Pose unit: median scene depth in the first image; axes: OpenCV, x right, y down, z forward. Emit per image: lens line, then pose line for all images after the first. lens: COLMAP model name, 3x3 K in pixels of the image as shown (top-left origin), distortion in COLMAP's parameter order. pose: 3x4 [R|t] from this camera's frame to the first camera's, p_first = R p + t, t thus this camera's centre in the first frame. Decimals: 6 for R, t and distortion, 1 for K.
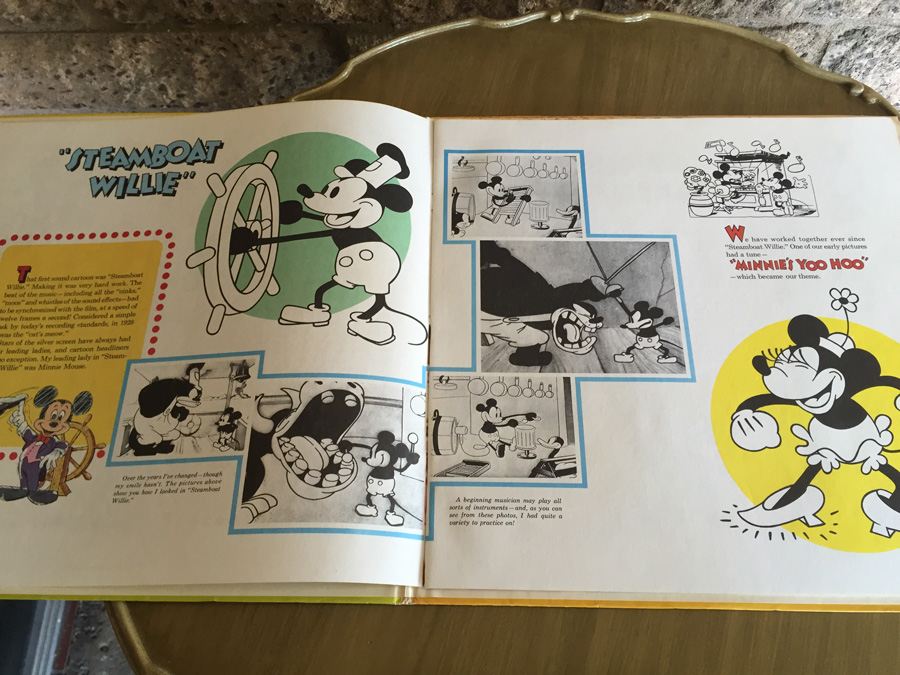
lens RADIAL K [[763.4, 0, 450.0], [0, 763.4, 337.5], [0, 0, 1]] dist [0.035385, -0.083206]
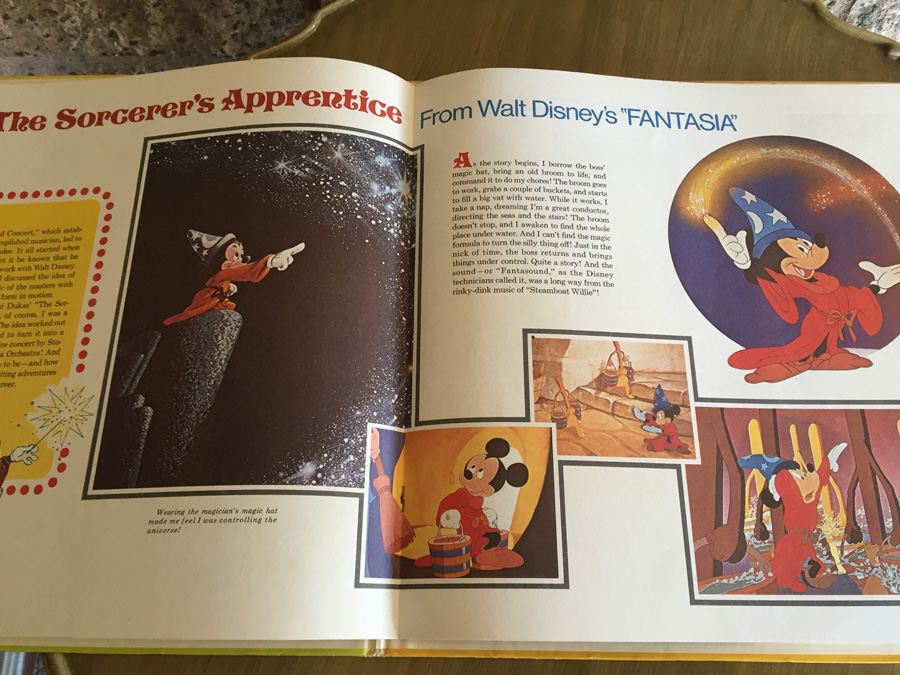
lens RADIAL K [[766.3, 0, 451.3], [0, 766.3, 334.9], [0, 0, 1]] dist [0.029444, -0.075681]
pose [[0.999944, 0.002678, 0.010212, 0.010934], [-0.003565, 0.996123, 0.087899, -0.061281], [-0.009937, -0.087930, 0.996077, 0.082398]]
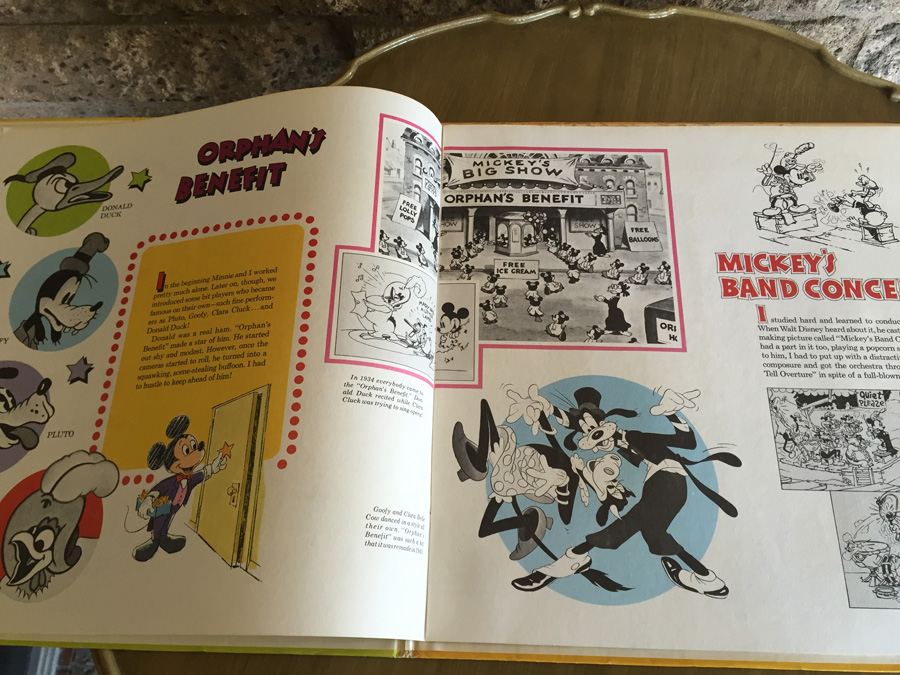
lens RADIAL K [[763.4, 0, 450.0], [0, 763.4, 337.5], [0, 0, 1]] dist [0.035385, -0.083206]
pose [[0.999802, 0.009208, -0.017639, 0.005439], [-0.008571, 0.999319, 0.035885, -0.047003], [0.017957, -0.035726, 0.999200, 0.042863]]
